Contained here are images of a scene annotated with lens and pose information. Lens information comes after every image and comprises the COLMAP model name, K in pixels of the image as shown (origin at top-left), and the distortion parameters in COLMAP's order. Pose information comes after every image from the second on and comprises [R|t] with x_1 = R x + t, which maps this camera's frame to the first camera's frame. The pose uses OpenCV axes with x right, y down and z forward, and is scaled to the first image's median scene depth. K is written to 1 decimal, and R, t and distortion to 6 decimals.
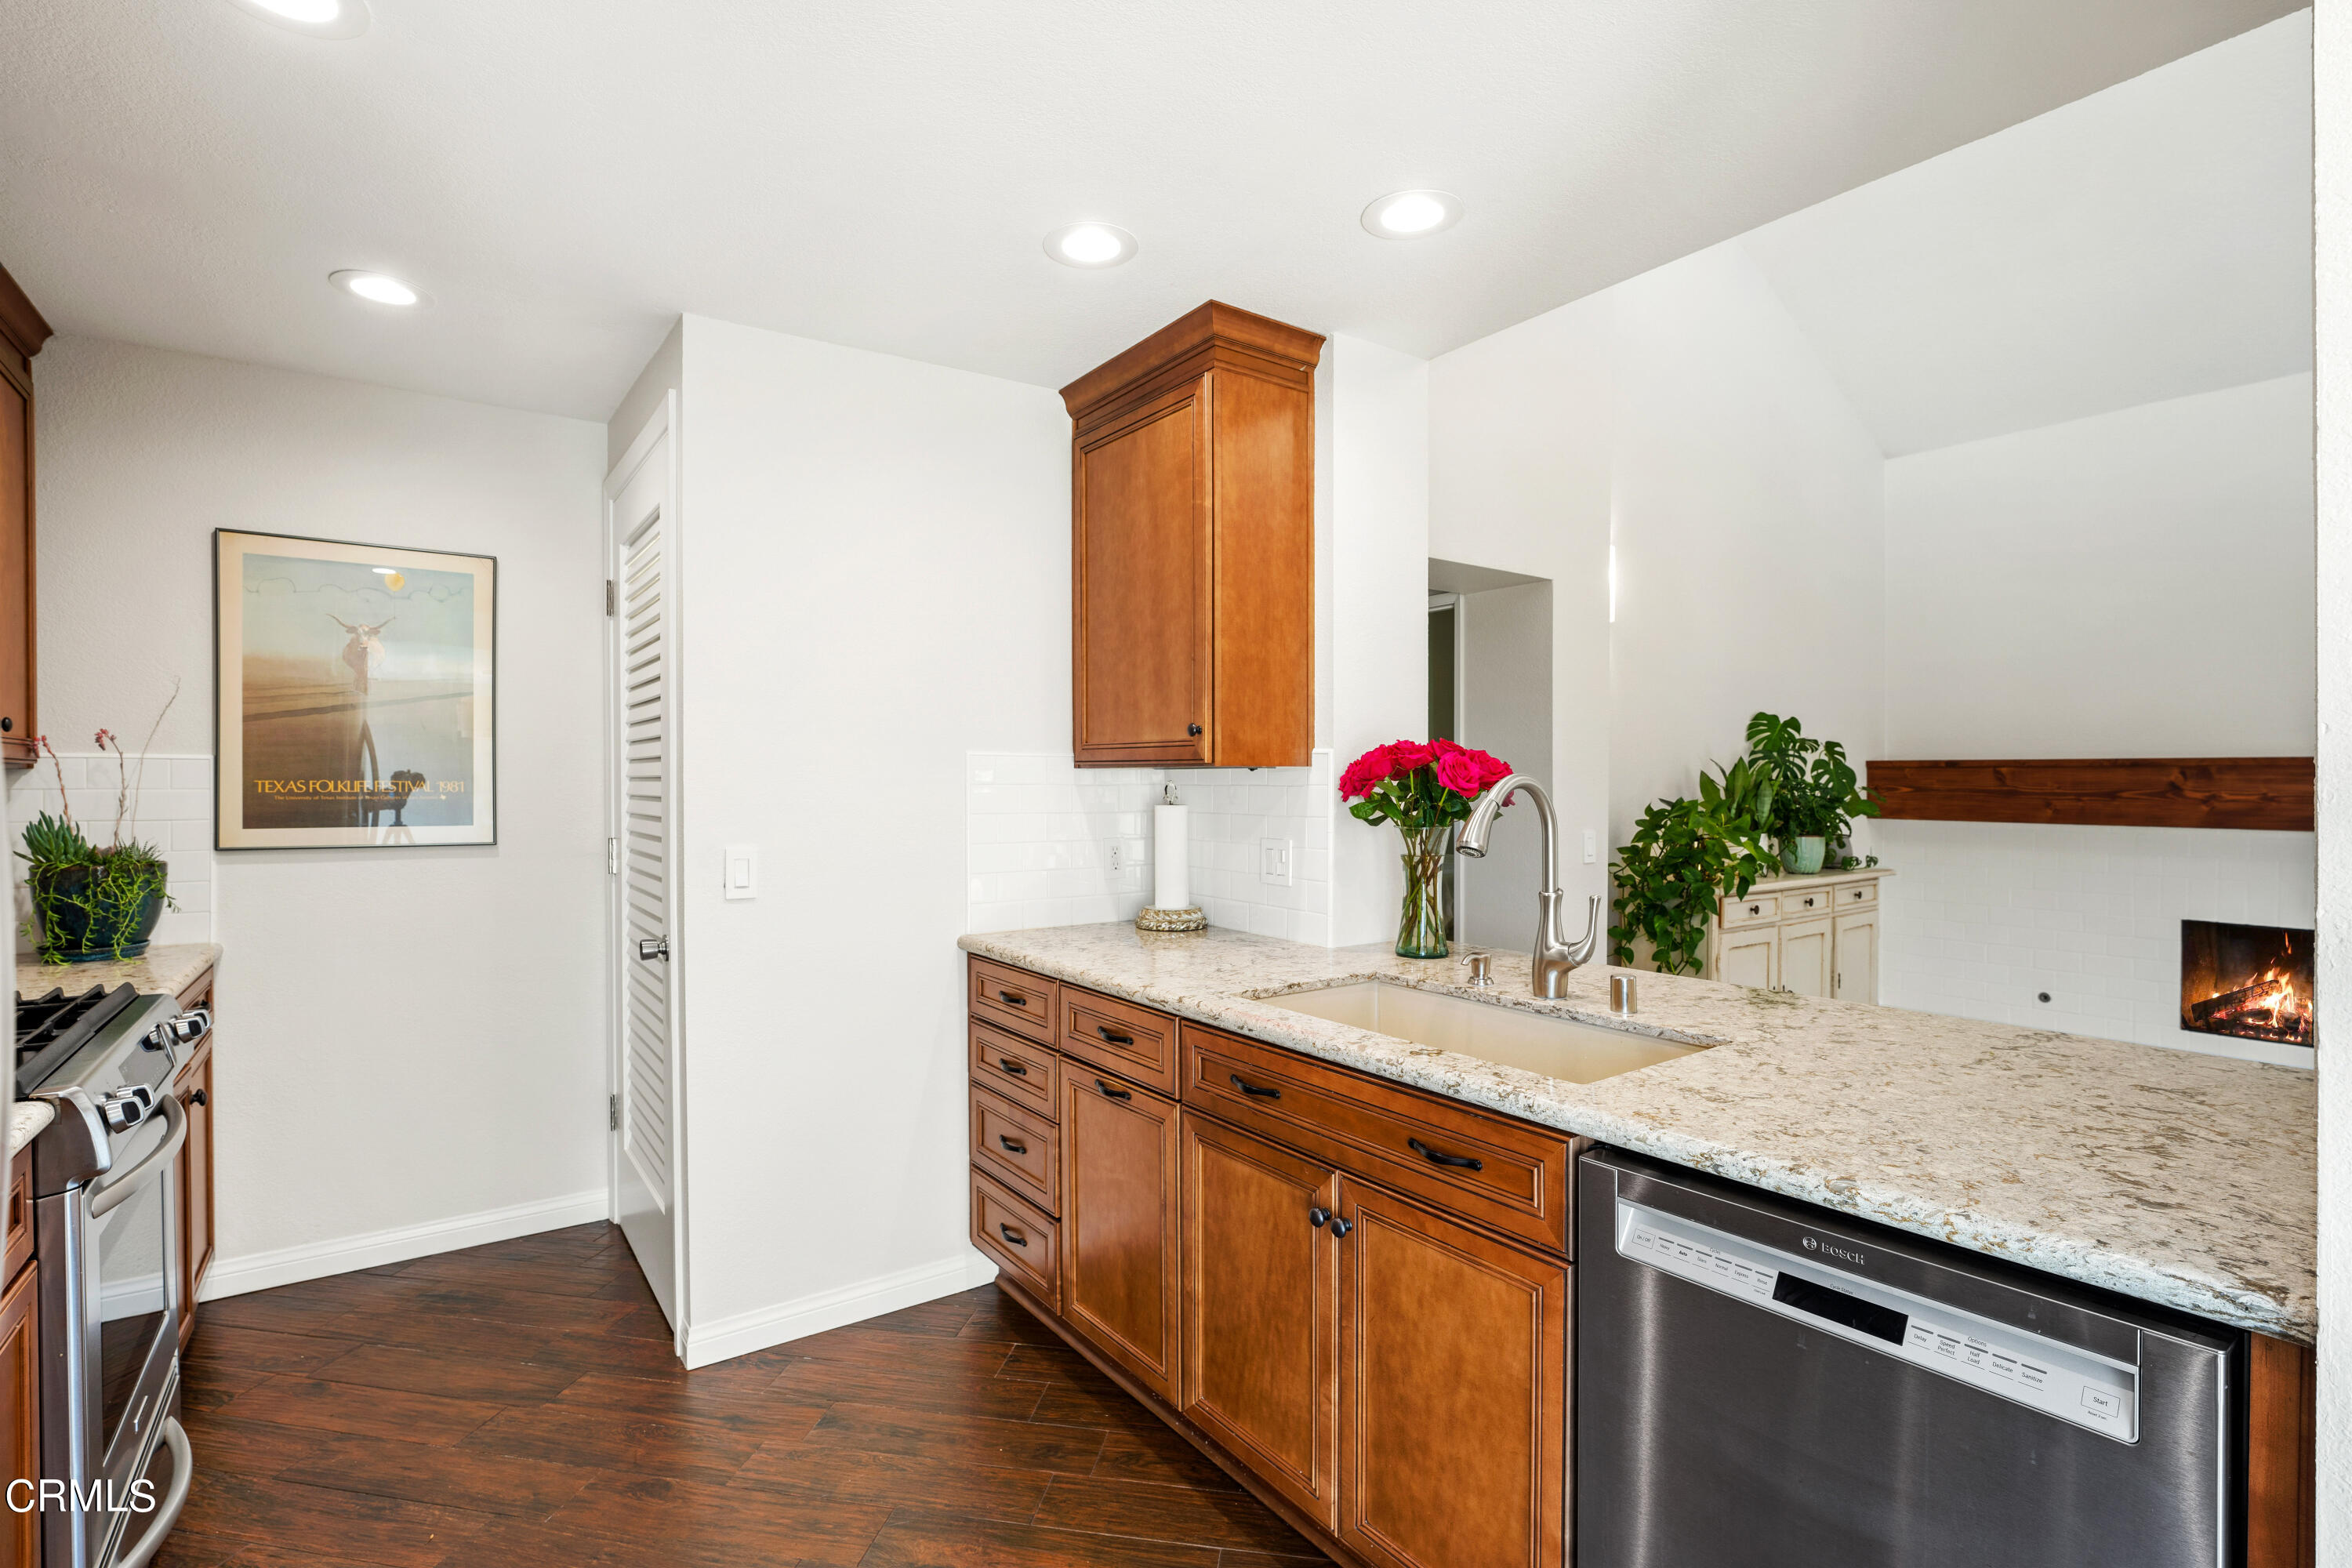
lens RADIAL K [[1085.9, 0, 1173.7], [0, 1085.9, 790.8], [0, 0, 1]] dist [-0.001073, -0.000153]
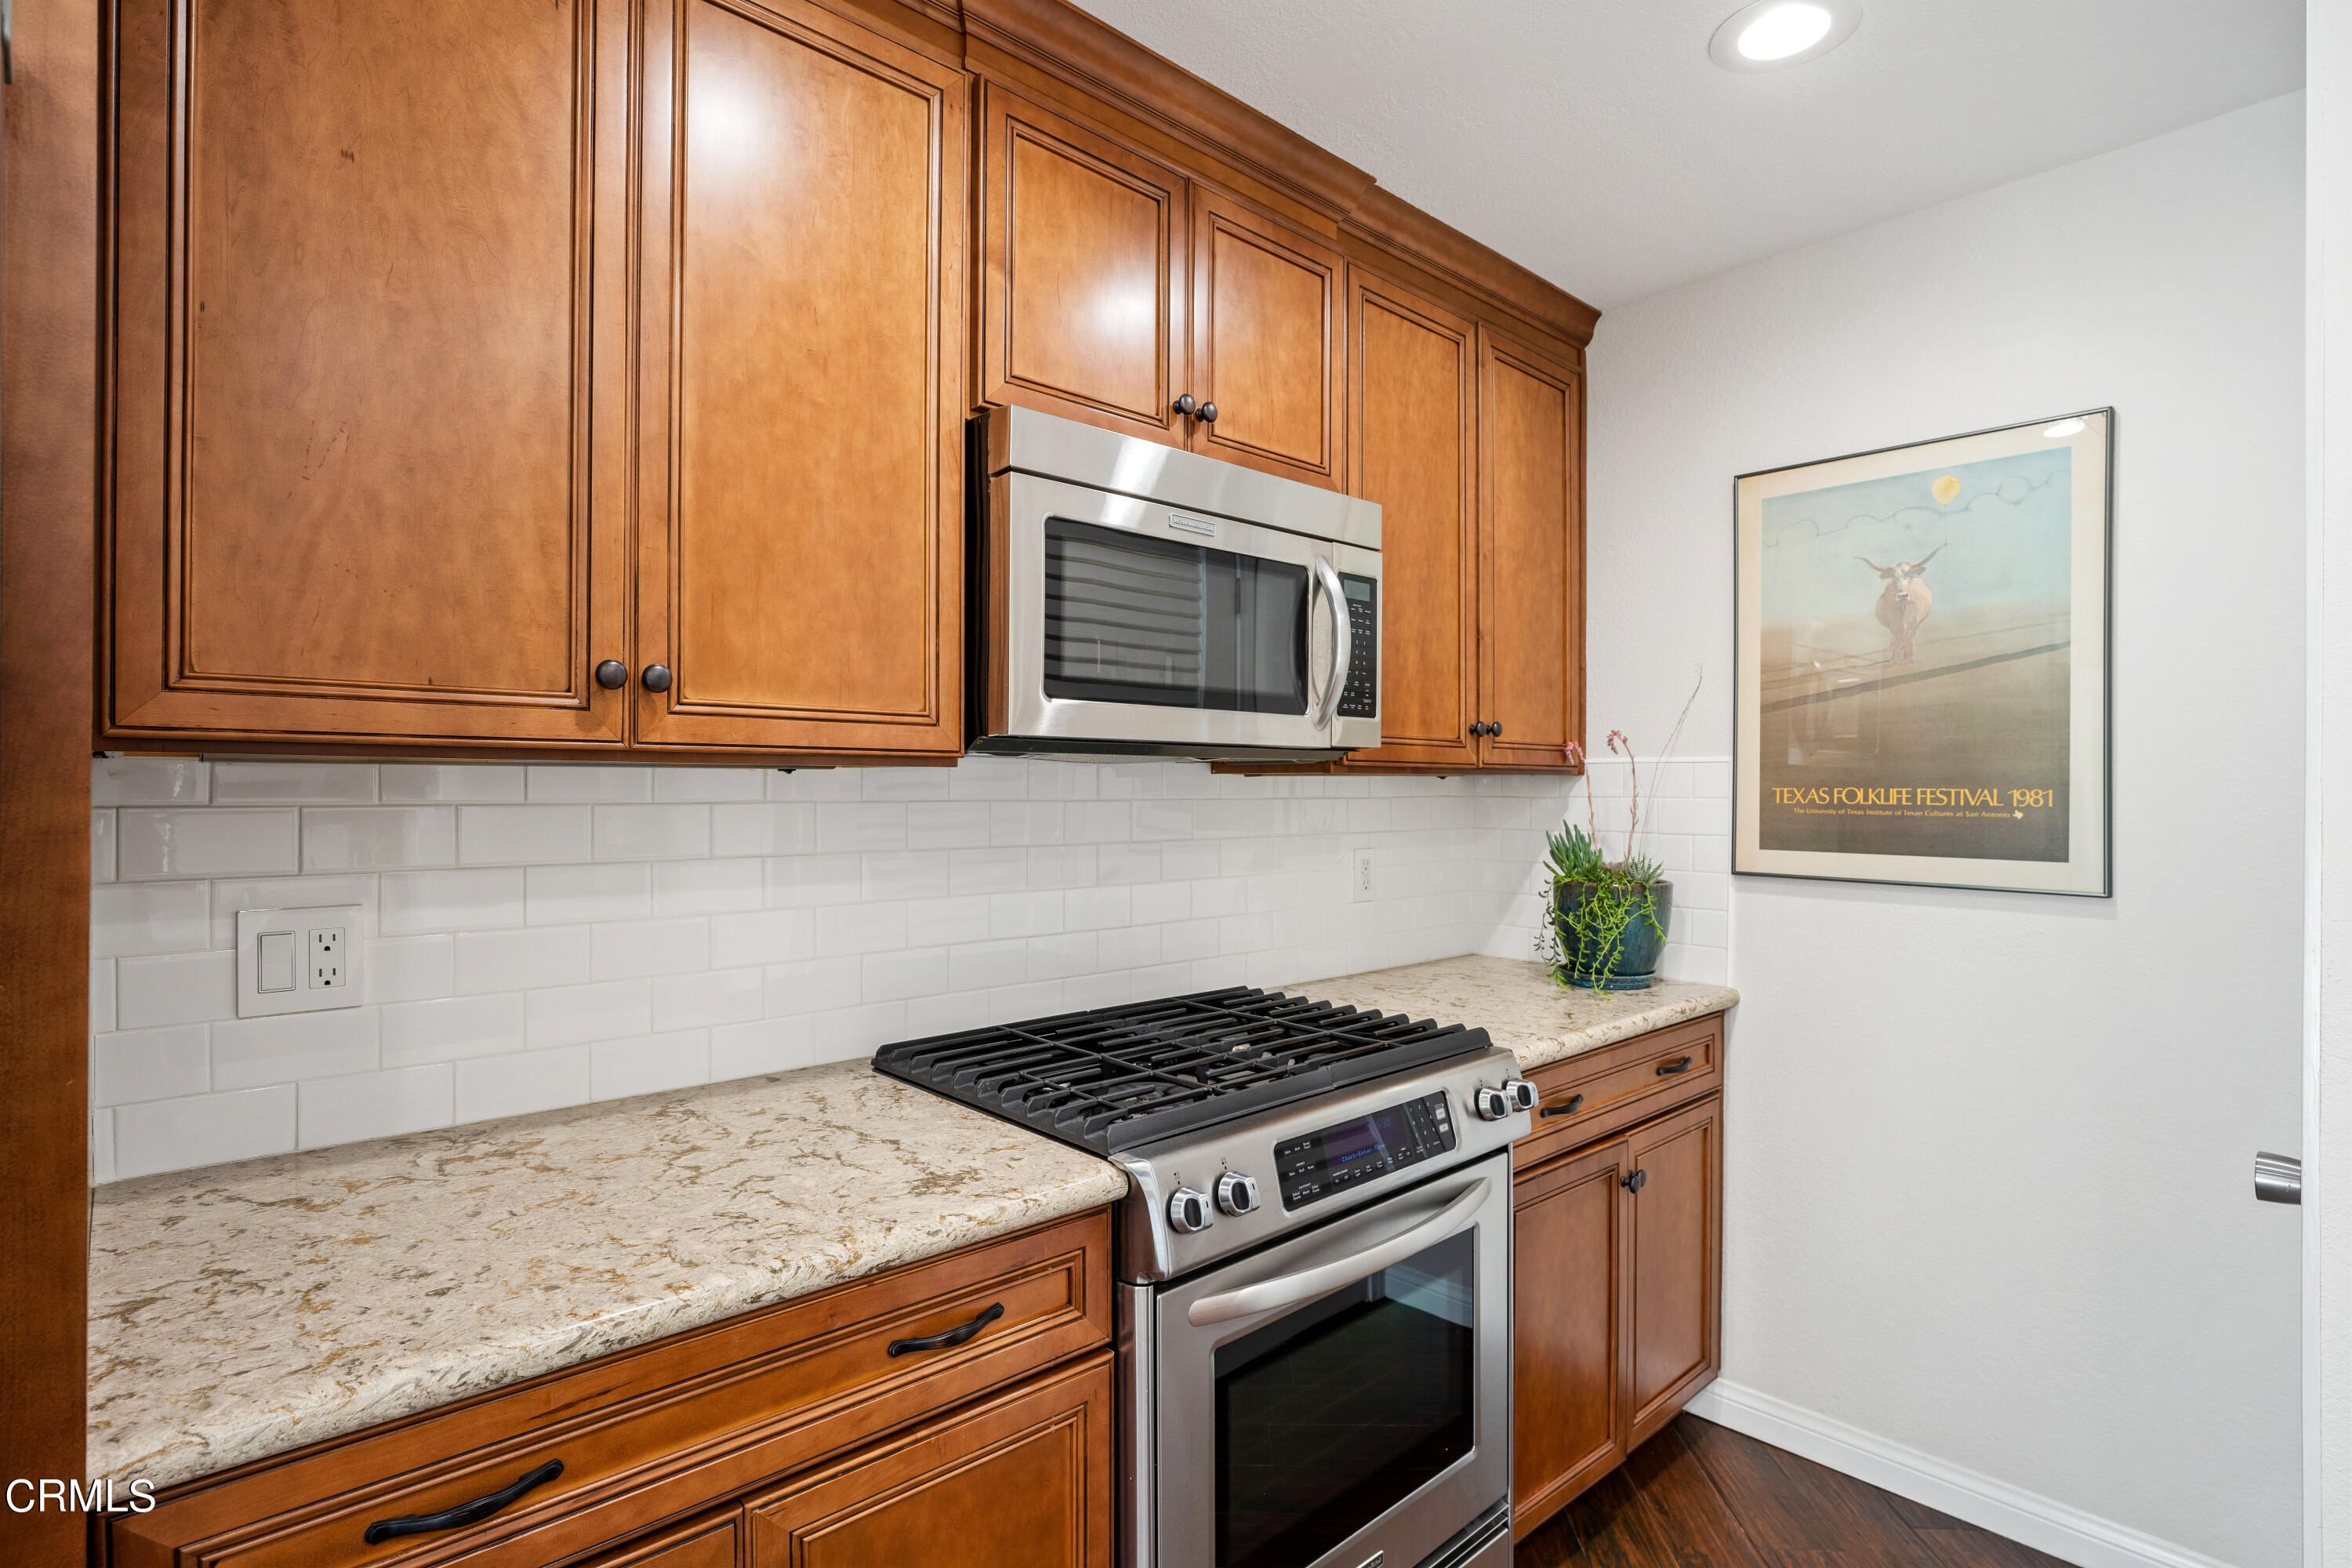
lens RADIAL K [[1142.7, 0, 1173.0], [0, 1142.7, 790.4], [0, 0, 1]] dist [-0.013273, -0.000127]
pose [[0.118376, -0.000760, -0.992969, -0.088297], [-0.013505, 0.999906, -0.002376, -0.000126], [0.992877, 0.013691, 0.118354, 0.482707]]
